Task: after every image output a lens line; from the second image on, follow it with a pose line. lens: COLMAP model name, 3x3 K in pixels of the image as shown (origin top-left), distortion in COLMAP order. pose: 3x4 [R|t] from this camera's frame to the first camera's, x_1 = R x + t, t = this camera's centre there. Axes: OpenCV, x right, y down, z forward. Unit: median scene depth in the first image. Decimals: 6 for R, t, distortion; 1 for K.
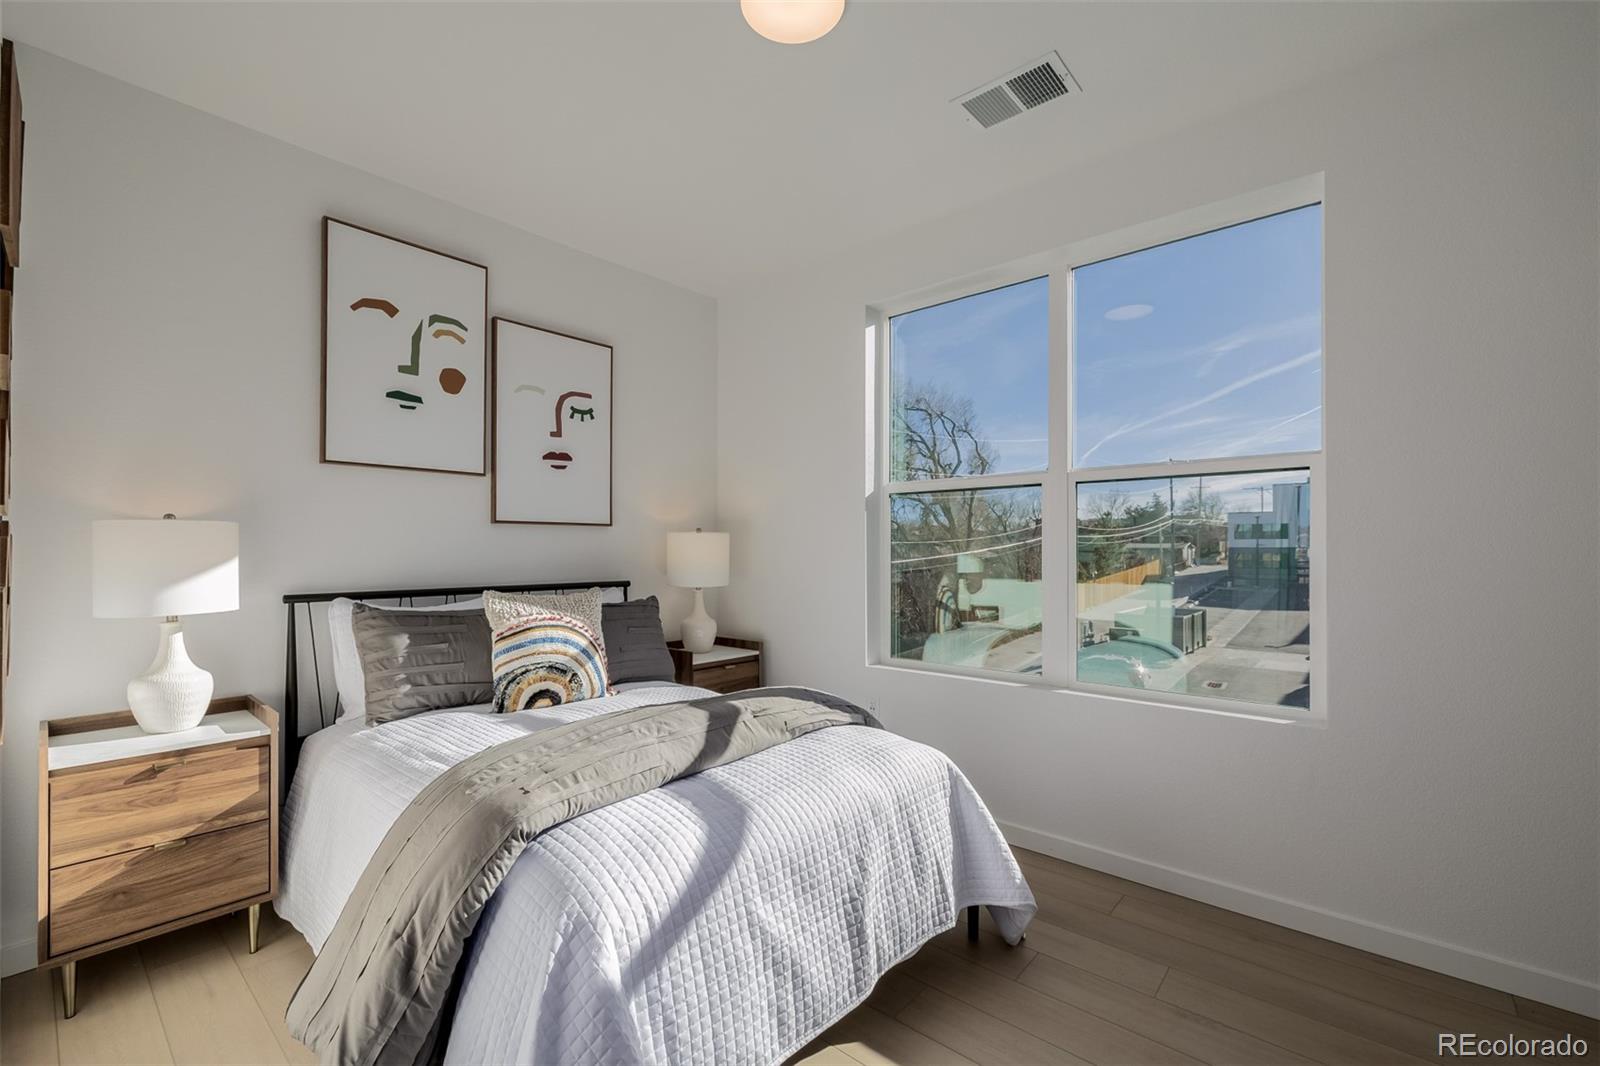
lens RADIAL K [[677.2, 0, 800.0], [0, 677.2, 545.4], [0, 0, 1]] dist [0.001838, -0.000113]
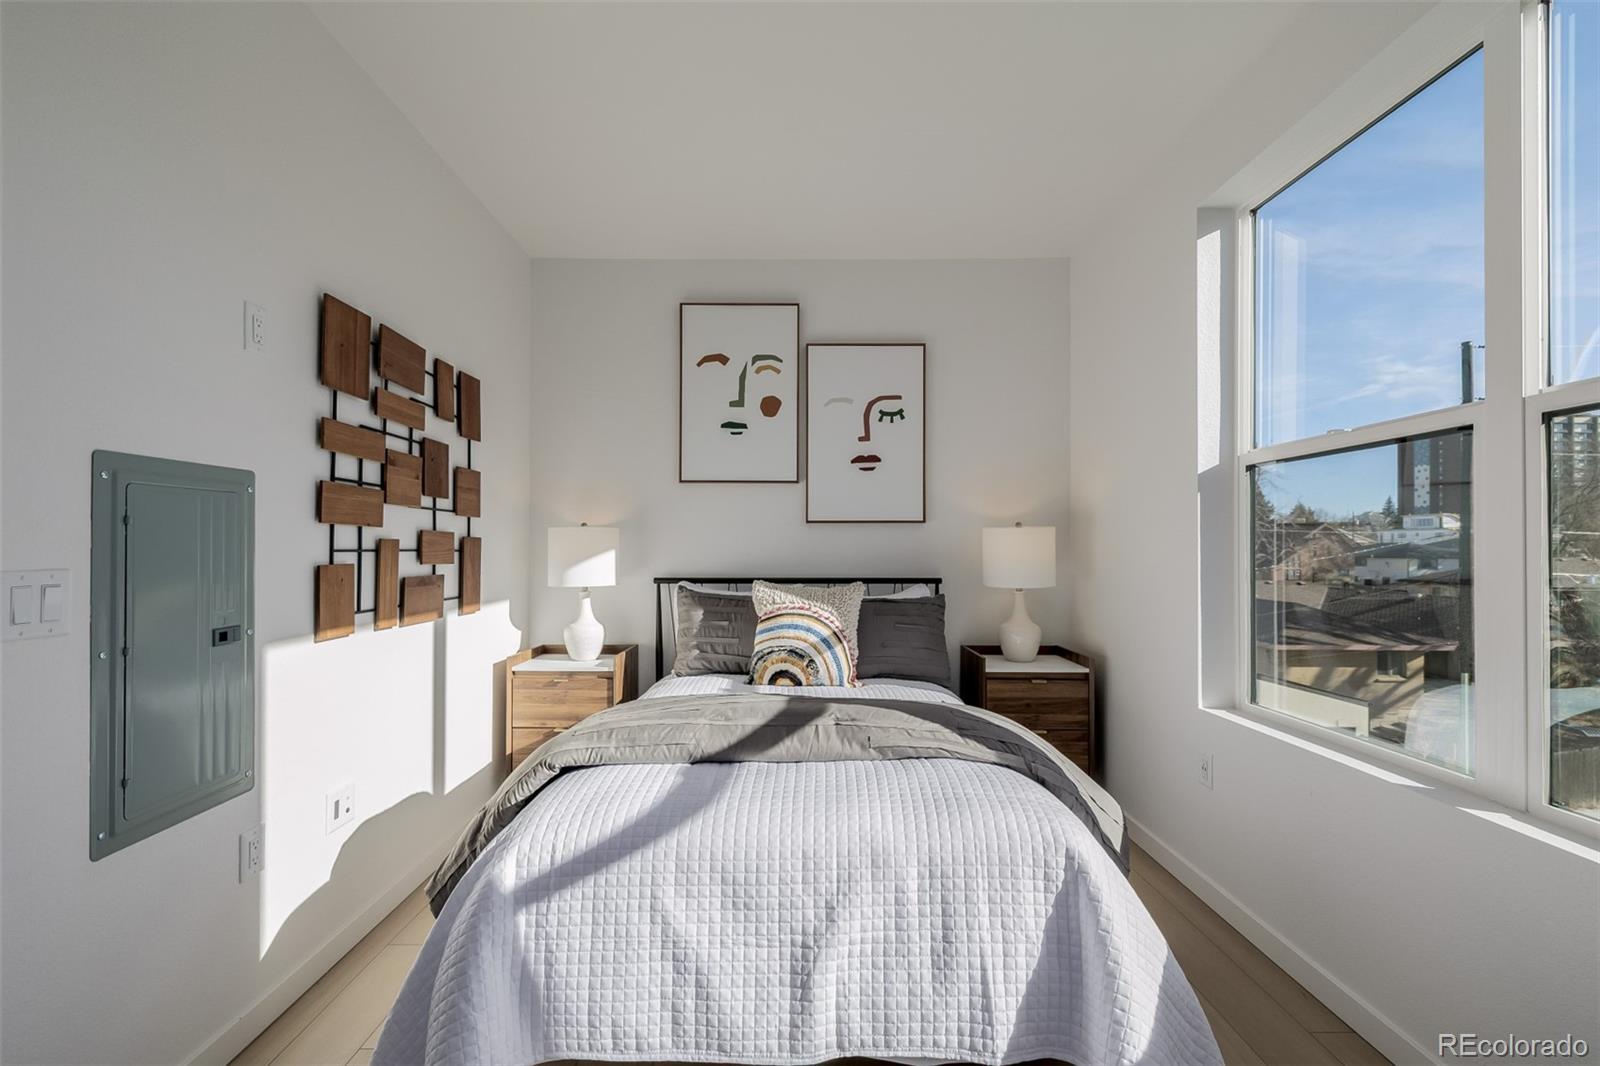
lens RADIAL K [[677.2, 0, 801.4], [0, 677.2, 538.7], [0, 0, 1]] dist [0.001838, -0.000113]
pose [[0.659140, -0.007768, -0.751980, 0.493746], [0.002391, 0.999963, -0.008233, 0.003982], [0.752016, 0.003628, 0.659134, 0.282211]]
